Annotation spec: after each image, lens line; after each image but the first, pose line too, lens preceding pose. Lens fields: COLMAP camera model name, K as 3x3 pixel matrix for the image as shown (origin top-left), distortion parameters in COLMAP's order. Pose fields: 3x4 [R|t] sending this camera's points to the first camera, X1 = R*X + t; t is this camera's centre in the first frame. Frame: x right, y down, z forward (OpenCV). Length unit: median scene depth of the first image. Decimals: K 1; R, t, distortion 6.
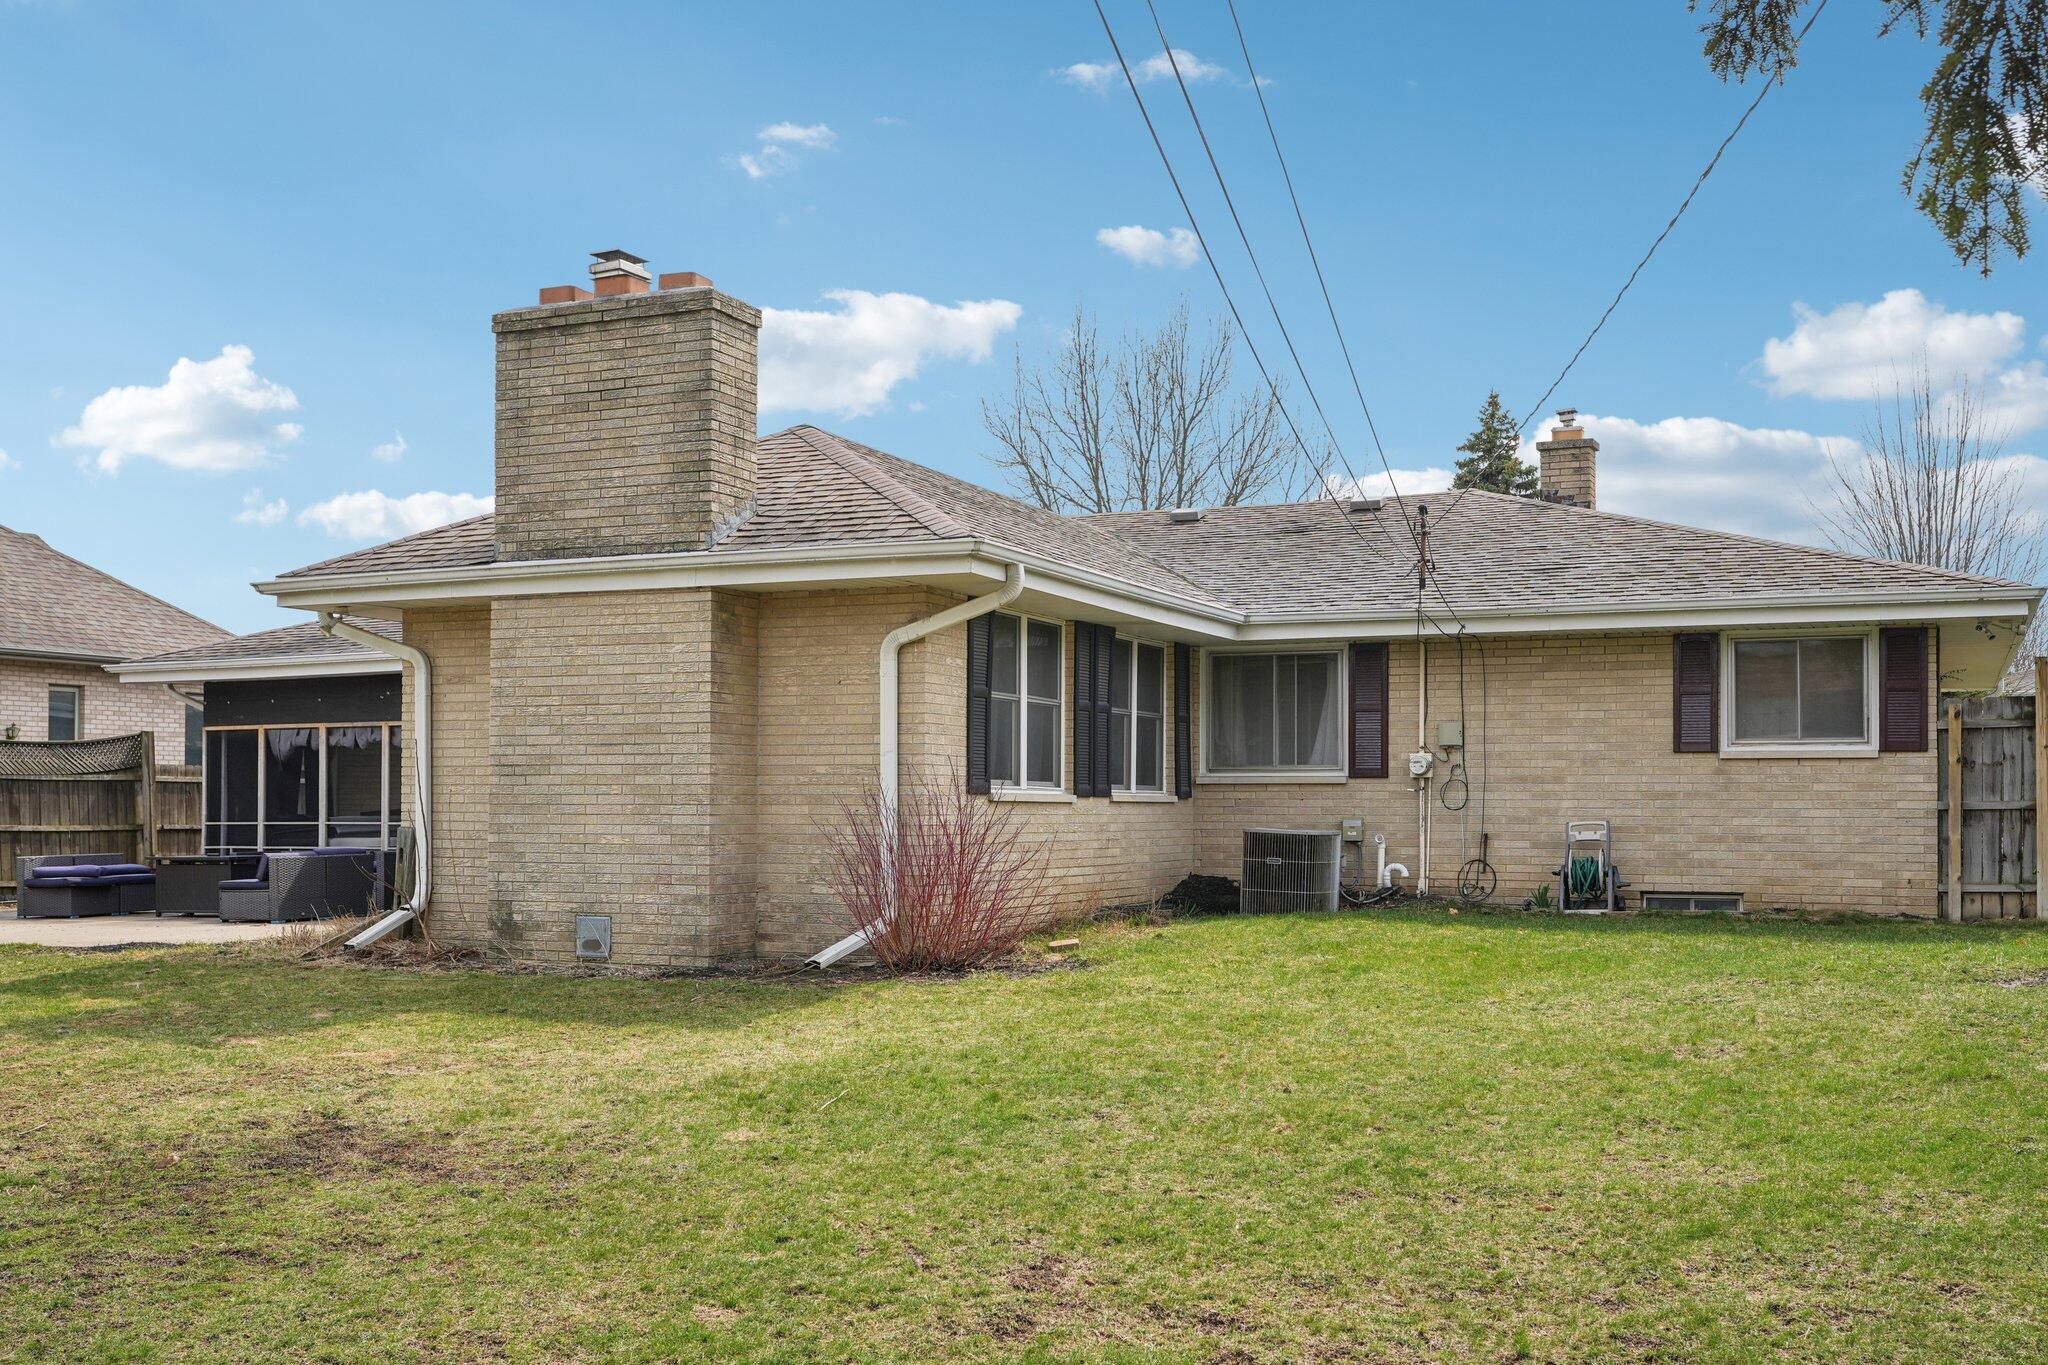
lens RADIAL K [[2060.1, 0, 1023.1], [0, 2060.1, 756.5], [0, 0, 1]] dist [0.020313, 0.001863]
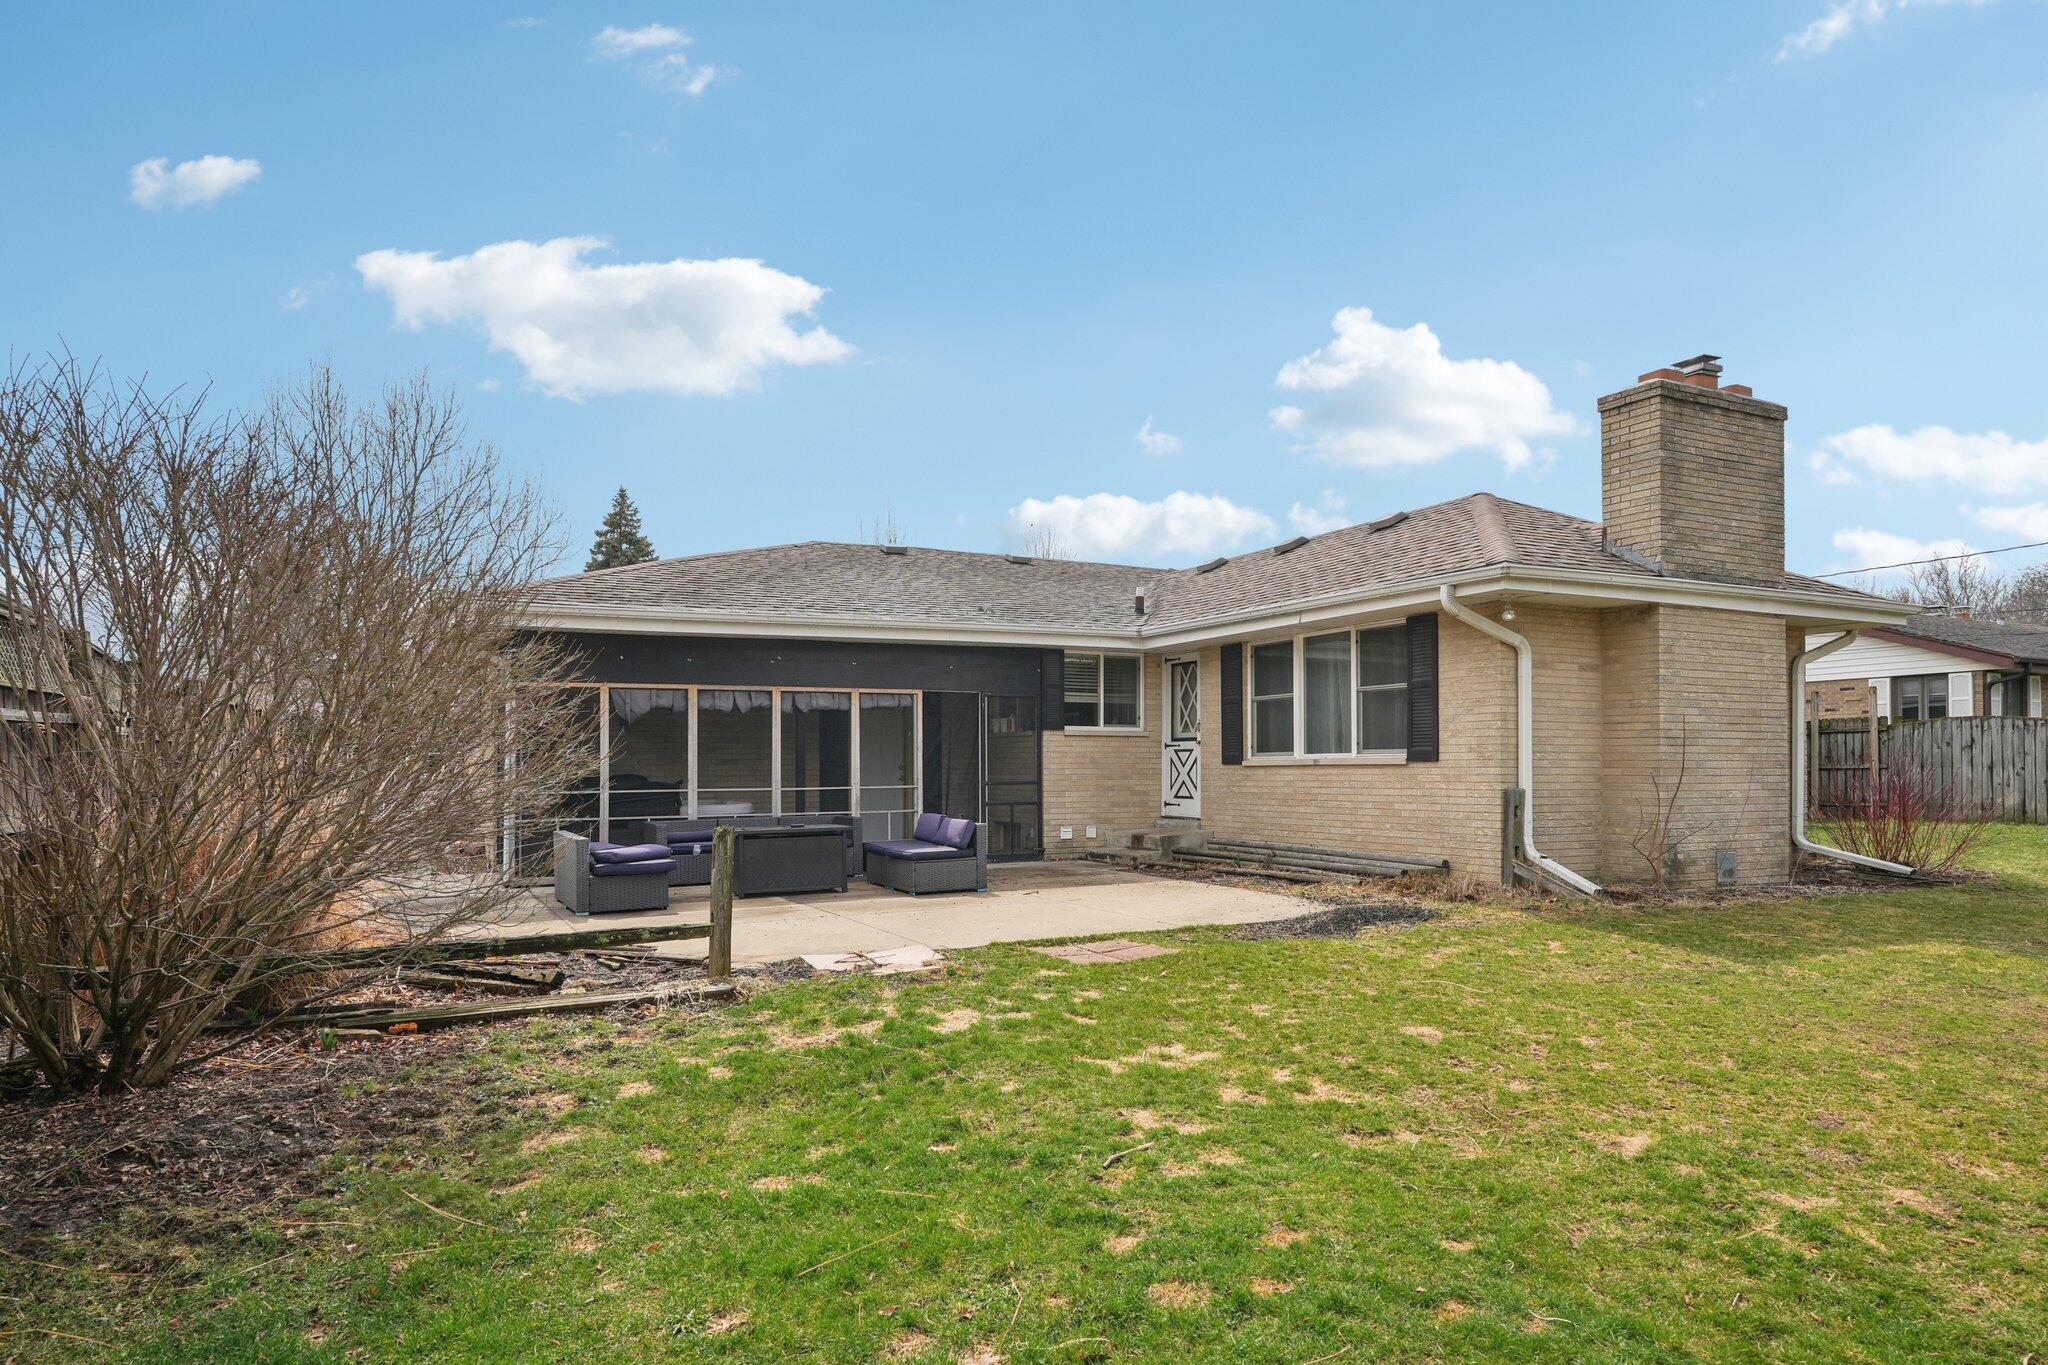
lens RADIAL K [[1252.7, 0, 1024.8], [0, 1252.7, 751.6], [0, 0, 1]] dist [-0.001012, -0.000185]
pose [[0.614875, 0.007583, 0.788588, -1.065406], [-0.014988, 0.999886, 0.002072, 0.016619], [-0.788482, -0.013093, 0.614918, 0.809592]]
